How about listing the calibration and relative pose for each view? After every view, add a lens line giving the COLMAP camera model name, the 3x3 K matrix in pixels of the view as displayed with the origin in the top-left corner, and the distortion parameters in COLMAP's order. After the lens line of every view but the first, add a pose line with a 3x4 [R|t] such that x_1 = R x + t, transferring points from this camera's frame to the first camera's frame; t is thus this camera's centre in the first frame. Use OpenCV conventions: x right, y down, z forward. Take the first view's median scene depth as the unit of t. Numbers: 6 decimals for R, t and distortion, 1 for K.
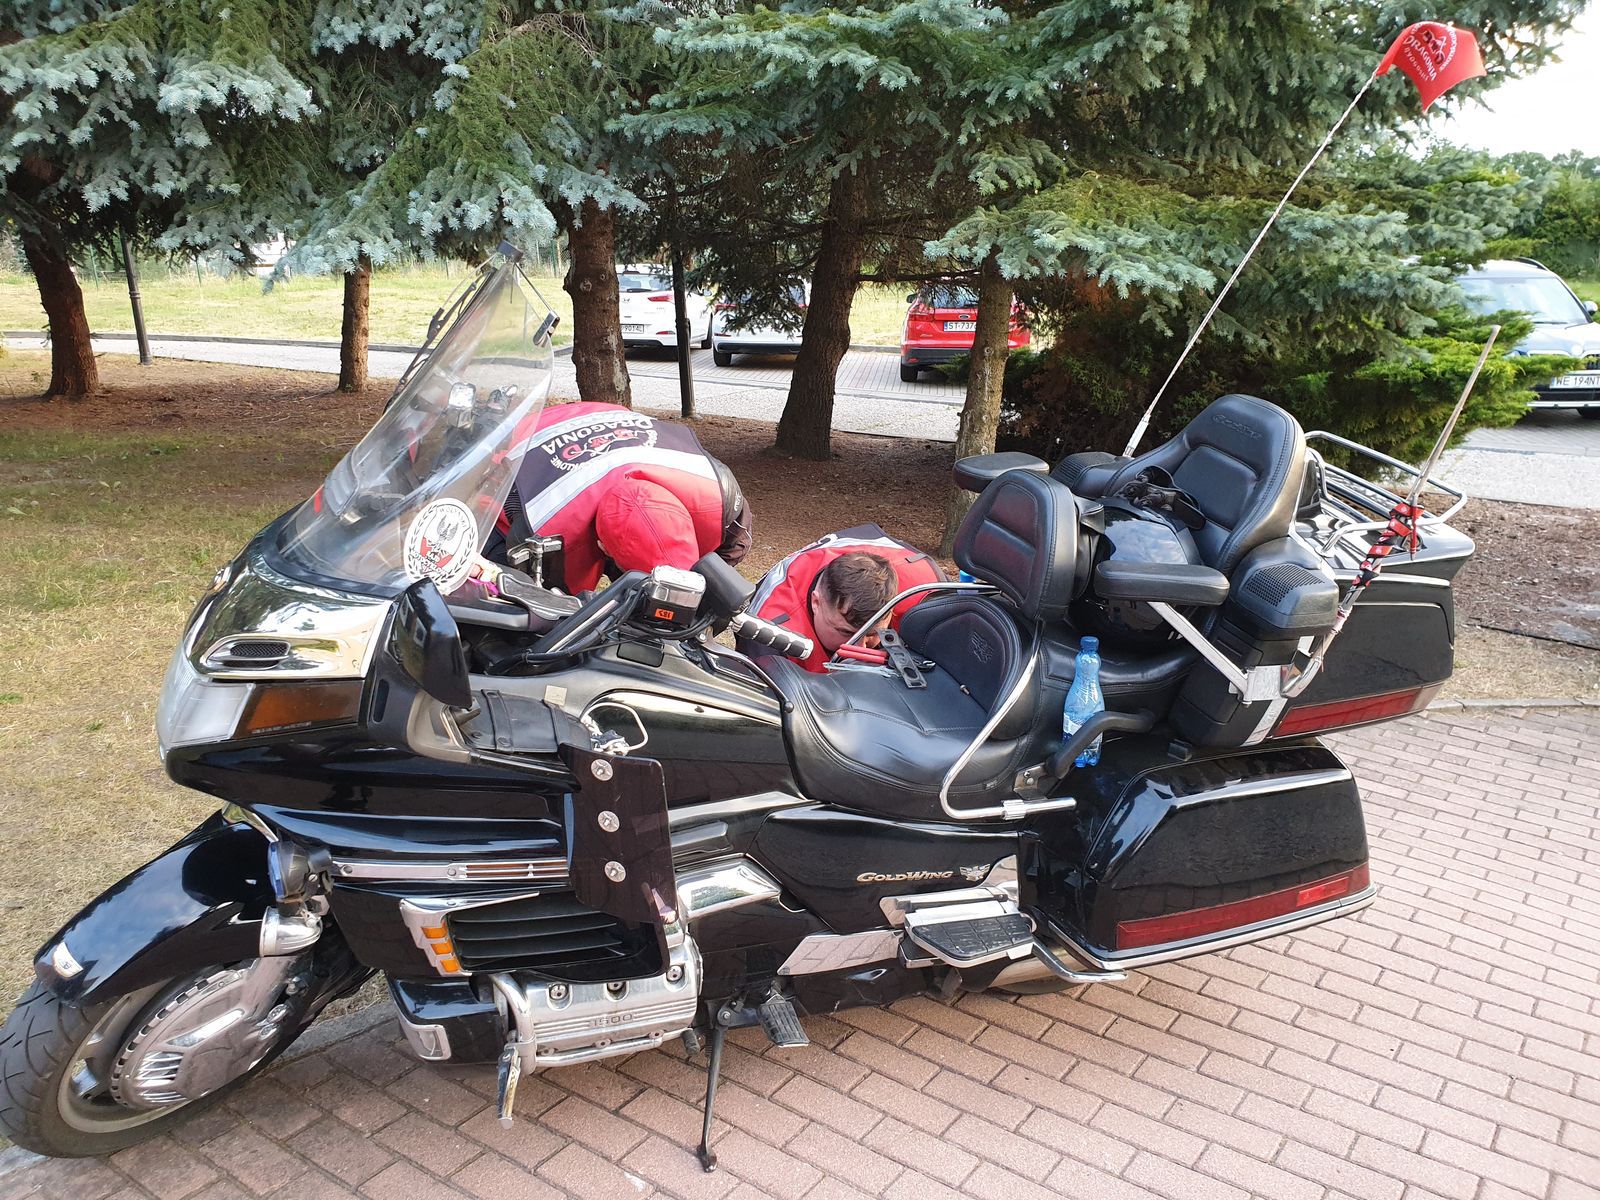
lens RADIAL K [[1226.3, 0, 784.8], [0, 1226.3, 625.4], [0, 0, 1]] dist [0.113308, -0.165583]
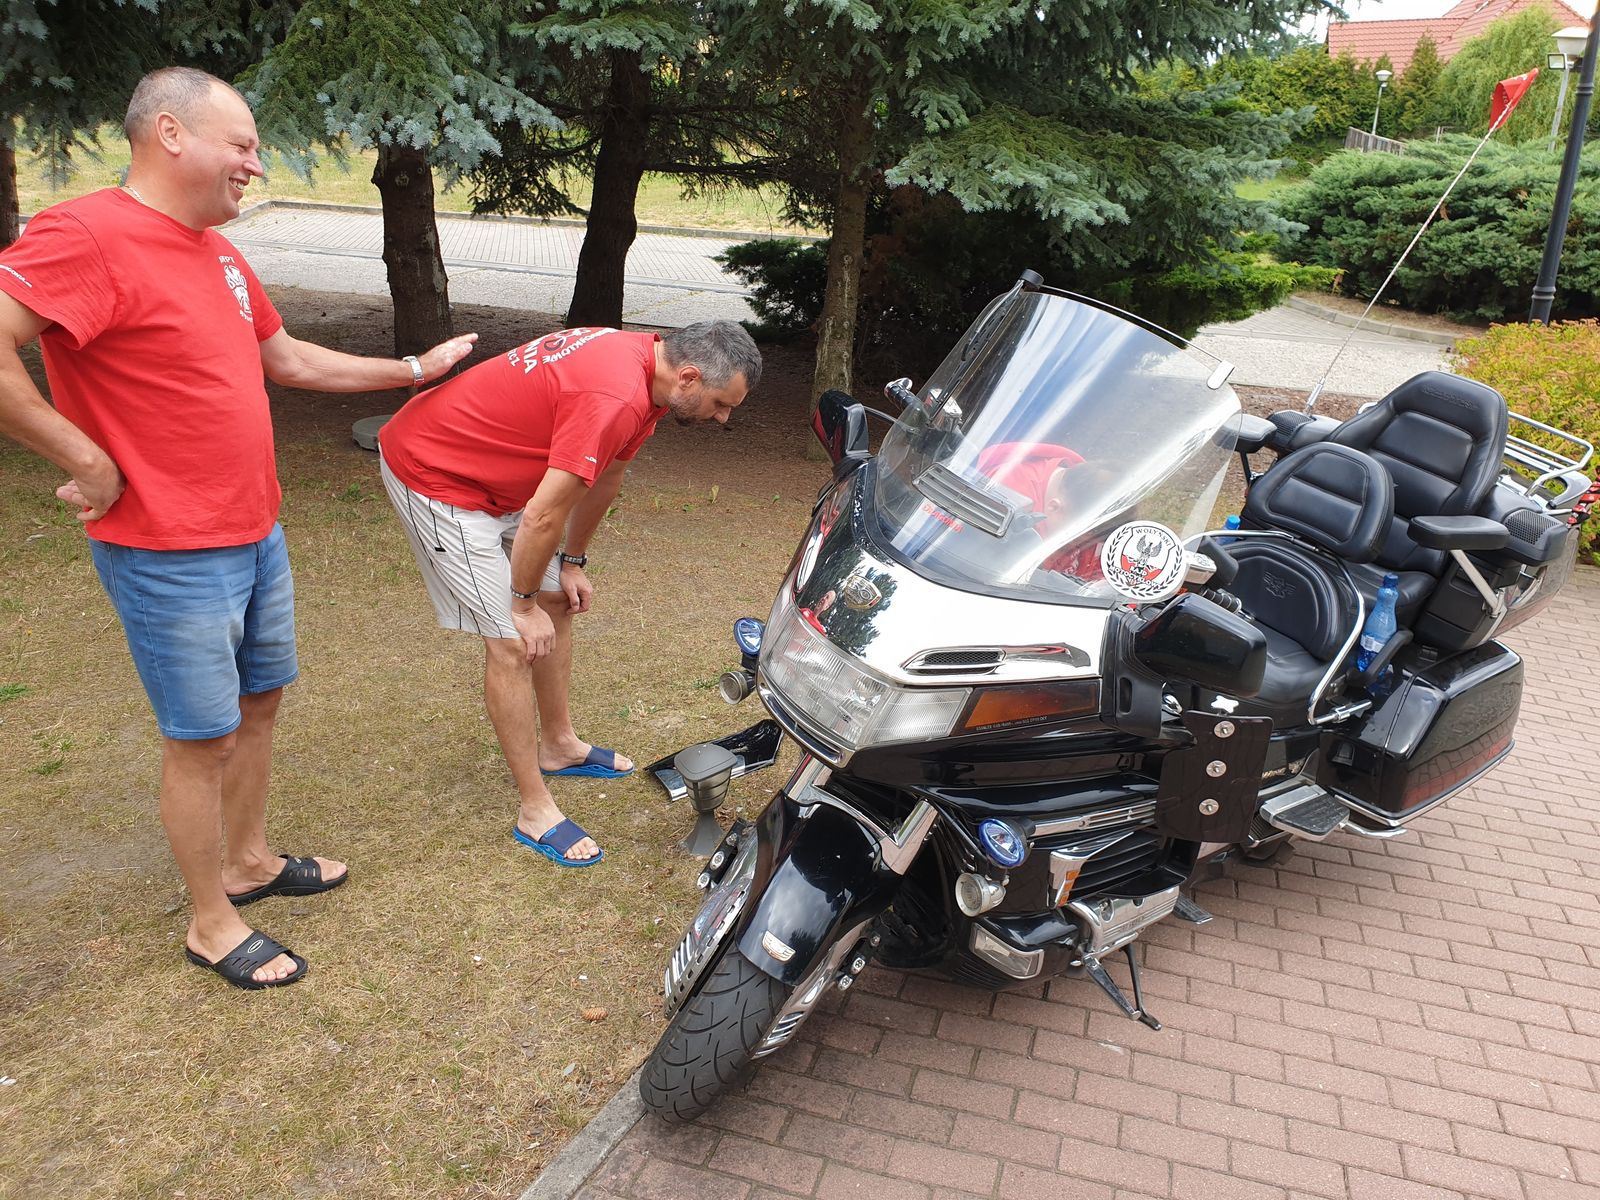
lens RADIAL K [[1242.3, 0, 826.6], [0, 1242.3, 613.3], [0, 0, 1]] dist [0.014626, 0.006162]
pose [[0.955632, -0.082587, 0.282747, -0.262425], [0.057466, 0.993718, 0.096030, -0.042336], [-0.288902, -0.075521, 0.954375, -0.020160]]
